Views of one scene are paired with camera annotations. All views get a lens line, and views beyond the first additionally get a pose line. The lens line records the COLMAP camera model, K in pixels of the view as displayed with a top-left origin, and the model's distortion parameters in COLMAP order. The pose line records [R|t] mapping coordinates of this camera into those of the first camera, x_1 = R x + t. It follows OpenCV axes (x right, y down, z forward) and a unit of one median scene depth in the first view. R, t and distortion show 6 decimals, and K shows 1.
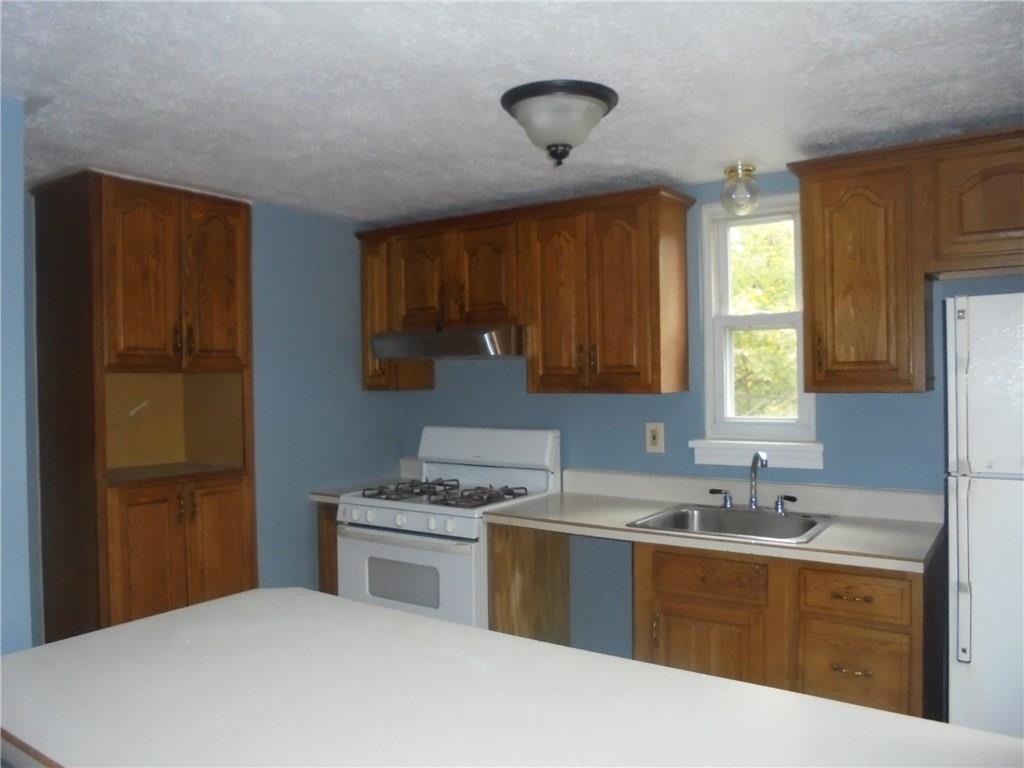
lens RADIAL K [[780.6, 0, 512.0], [0, 780.6, 384.0], [0, 0, 1]] dist [-0.135498, 0.141108]
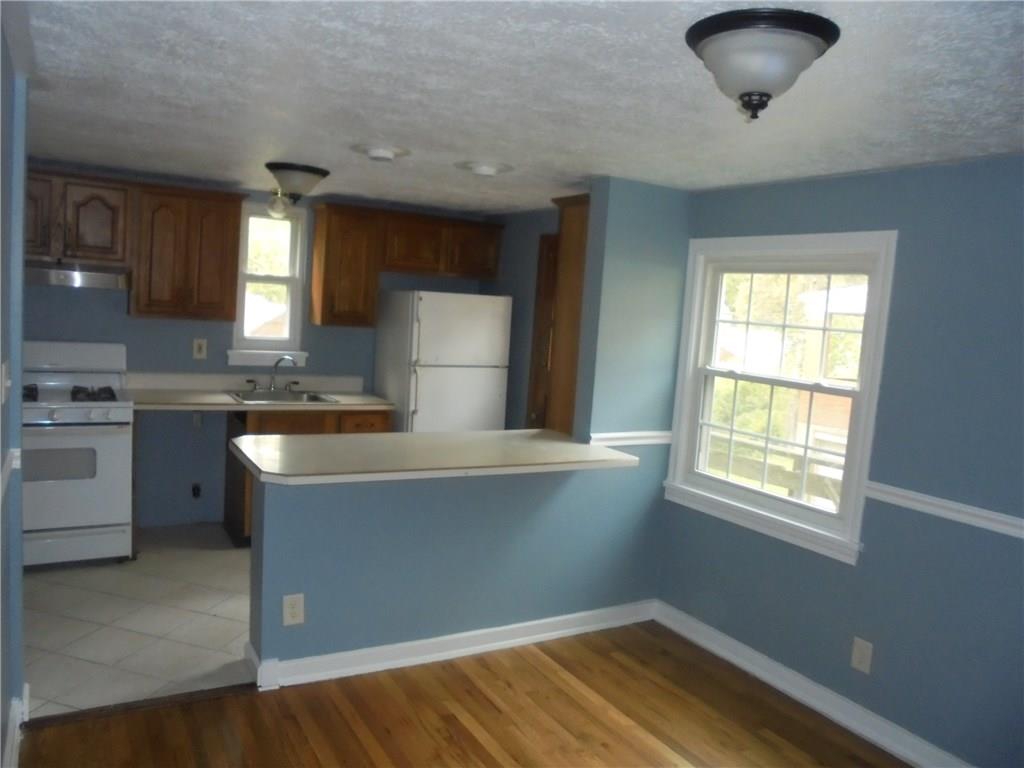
lens RADIAL K [[780.6, 0, 512.0], [0, 780.6, 384.0], [0, 0, 1]] dist [-0.135498, 0.141108]
pose [[0.418001, -0.049409, 0.907102, -0.971690], [-0.067843, 0.994034, 0.085407, -0.033059], [-0.905910, -0.097241, 0.412155, -0.182077]]
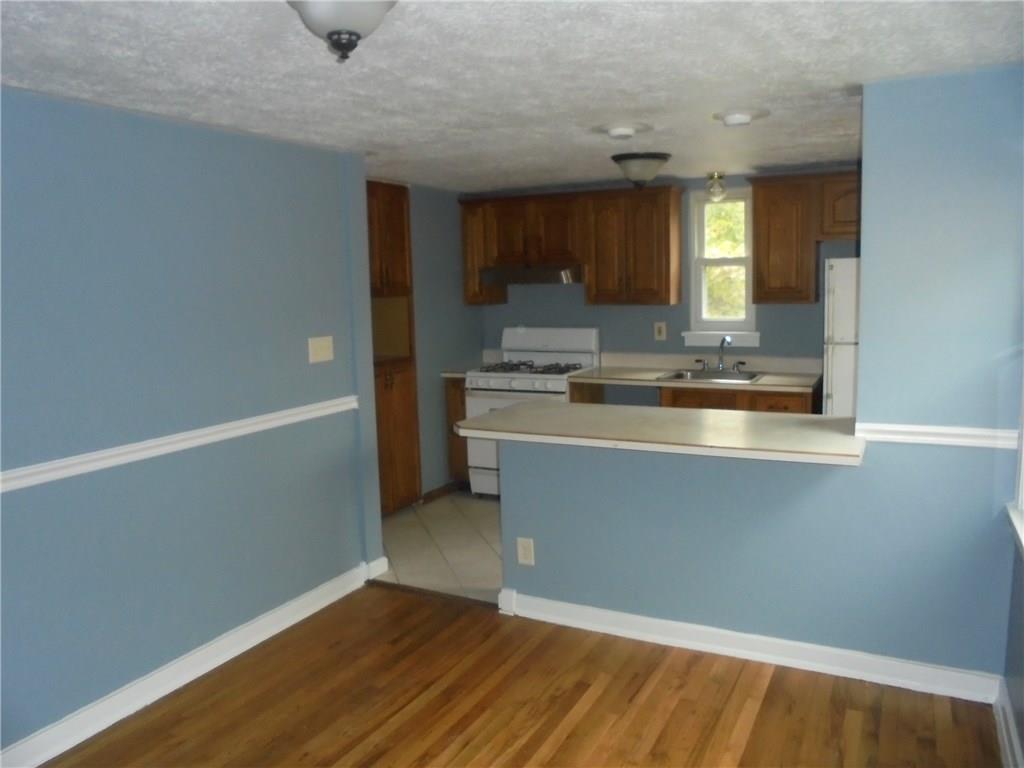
lens RADIAL K [[780.6, 0, 512.0], [0, 780.6, 384.0], [0, 0, 1]] dist [-0.135498, 0.141108]
pose [[0.992723, -0.031267, 0.116293, -0.348237], [0.017092, 0.992512, 0.120949, -0.026842], [-0.119204, -0.118081, 0.985823, -0.655632]]
